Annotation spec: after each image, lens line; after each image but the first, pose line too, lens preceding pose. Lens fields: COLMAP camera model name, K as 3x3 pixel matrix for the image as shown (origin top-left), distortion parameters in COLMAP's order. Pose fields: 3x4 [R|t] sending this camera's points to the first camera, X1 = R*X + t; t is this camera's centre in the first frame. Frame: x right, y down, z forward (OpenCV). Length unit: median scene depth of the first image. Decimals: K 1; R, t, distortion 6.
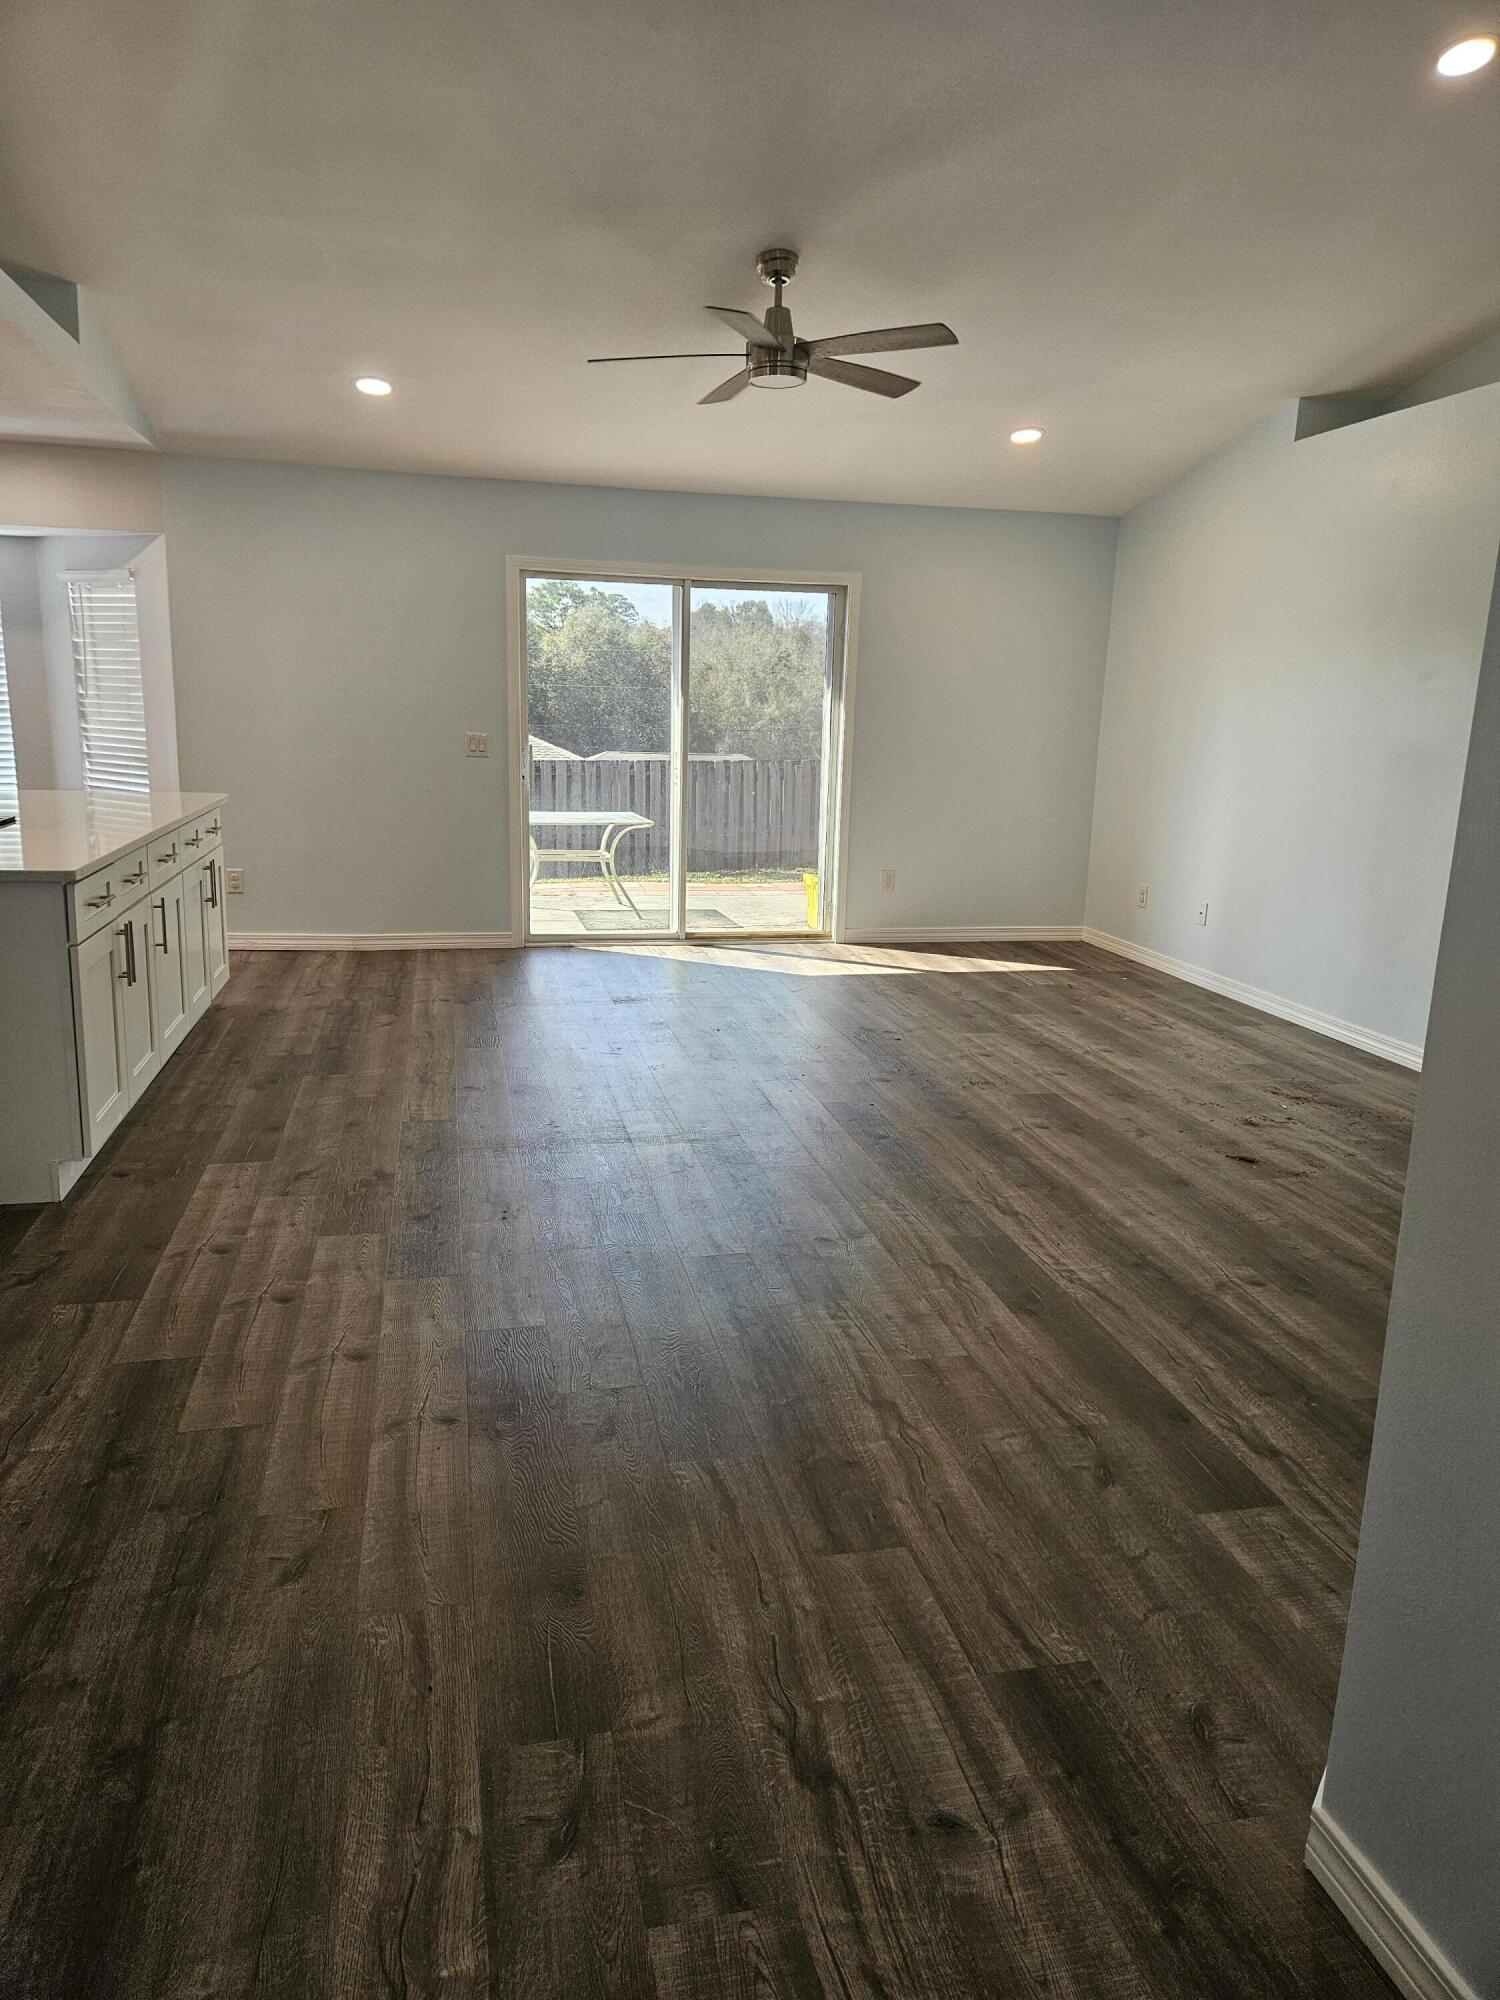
lens RADIAL K [[1308.6, 0, 746.7], [0, 1308.6, 970.8], [0, 0, 1]] dist [0.093193, -0.090278]
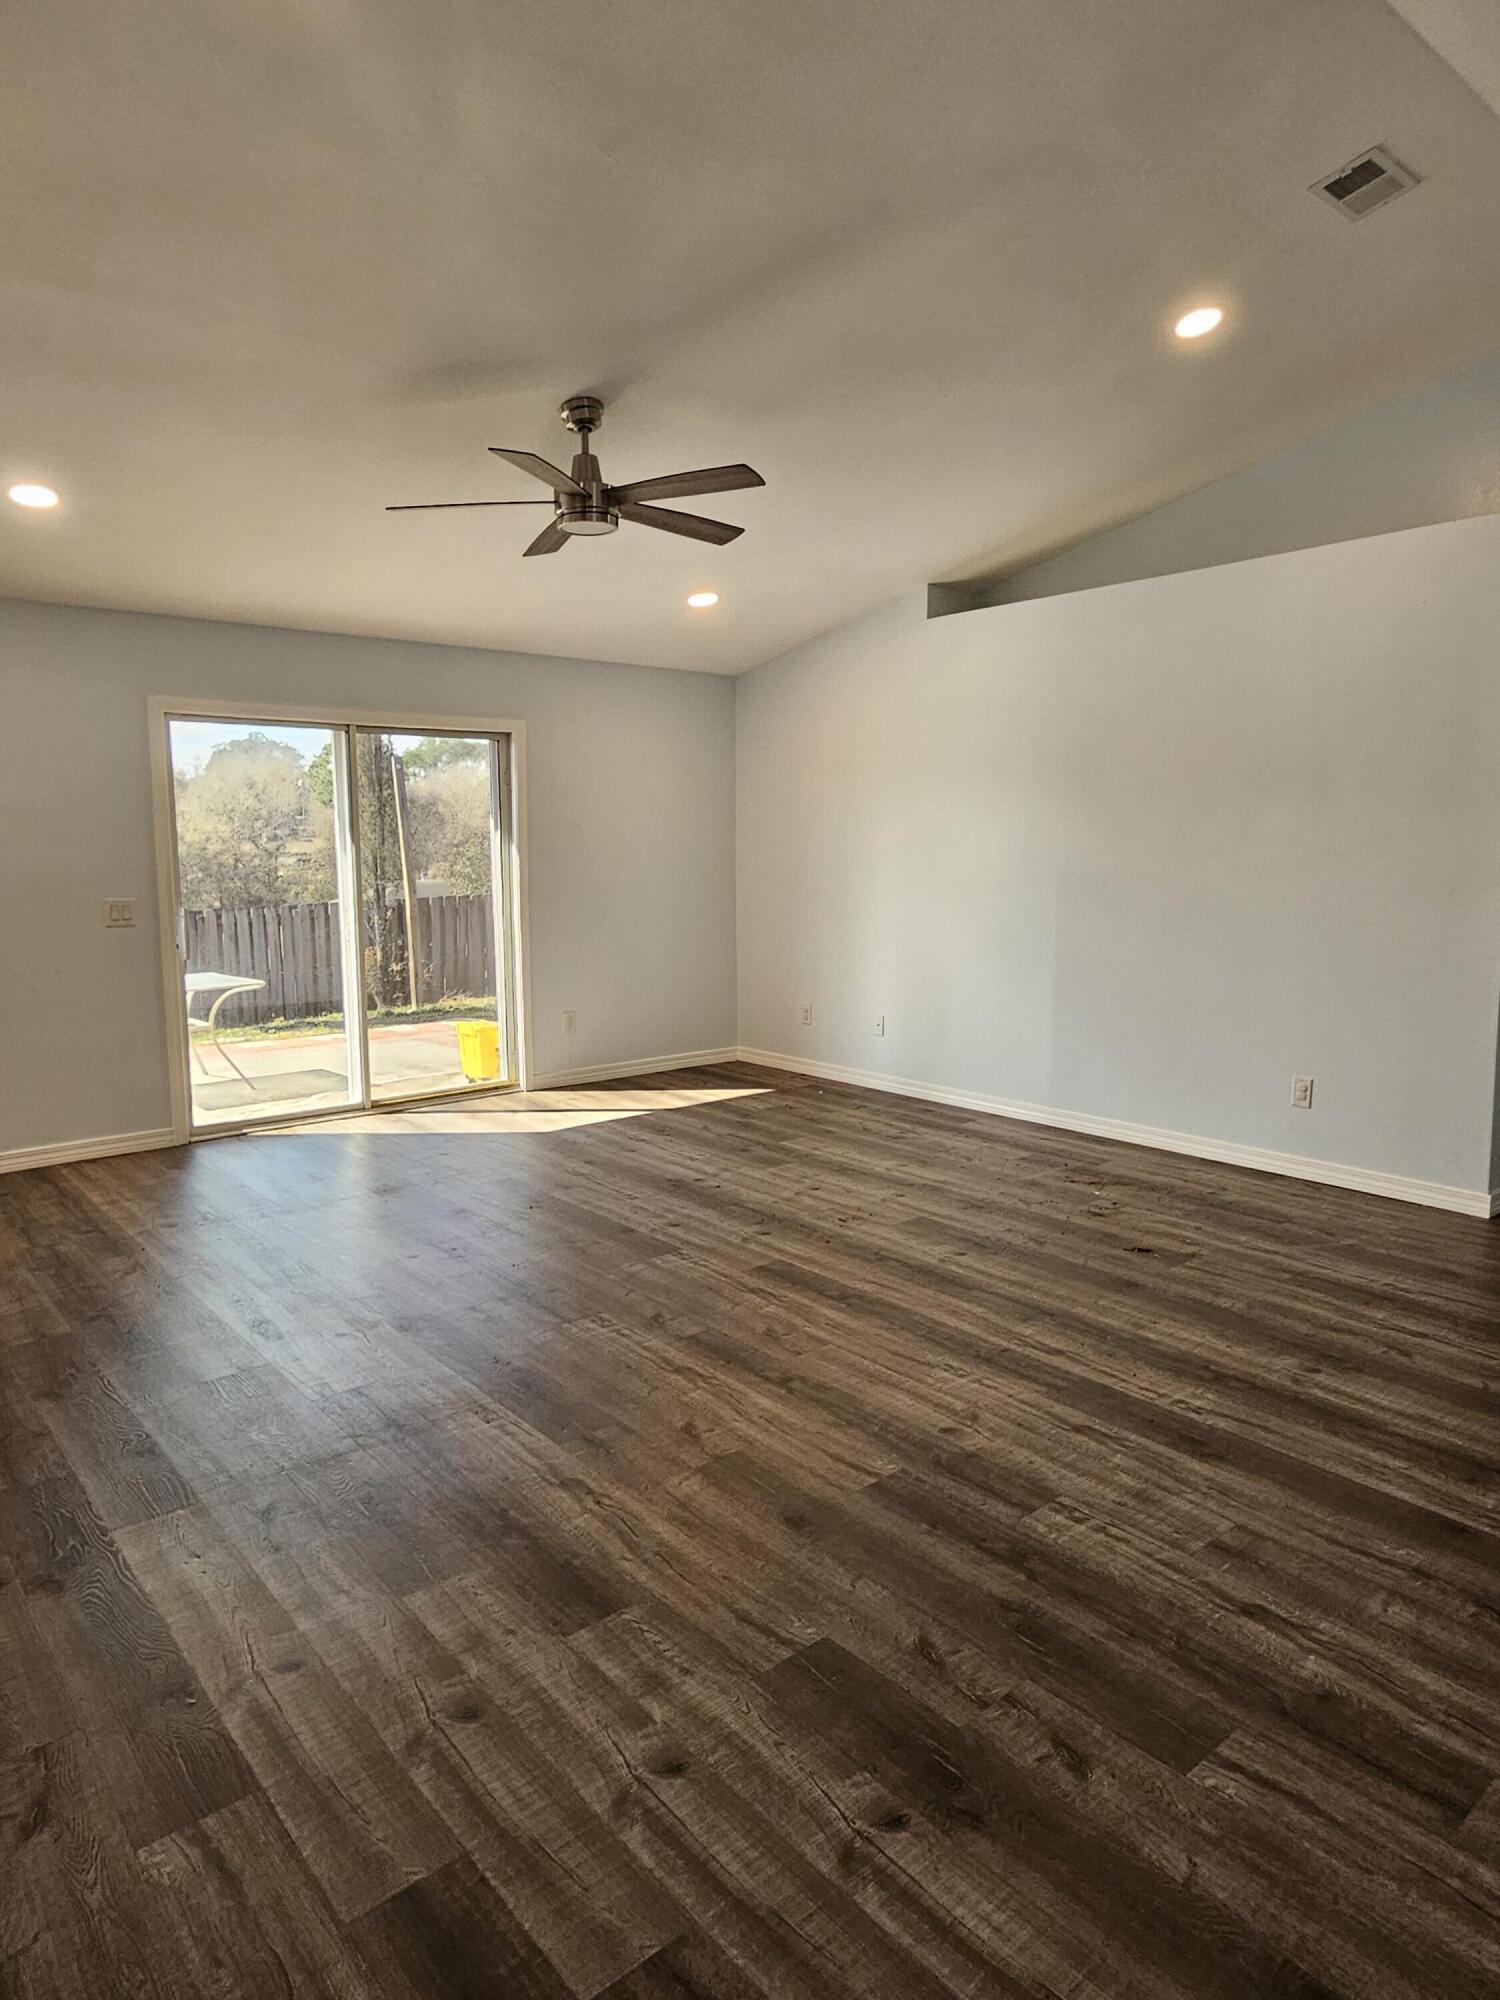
lens RADIAL K [[1199.0, 0, 750.0], [0, 1199.0, 1000.0], [0, 0, 1]] dist [0.001730, -0.000704]
pose [[0.885872, -0.090742, 0.454970, -0.318762], [0.120901, 0.991954, -0.037564, -0.060415], [-0.447900, 0.088283, 0.889714, 0.220129]]
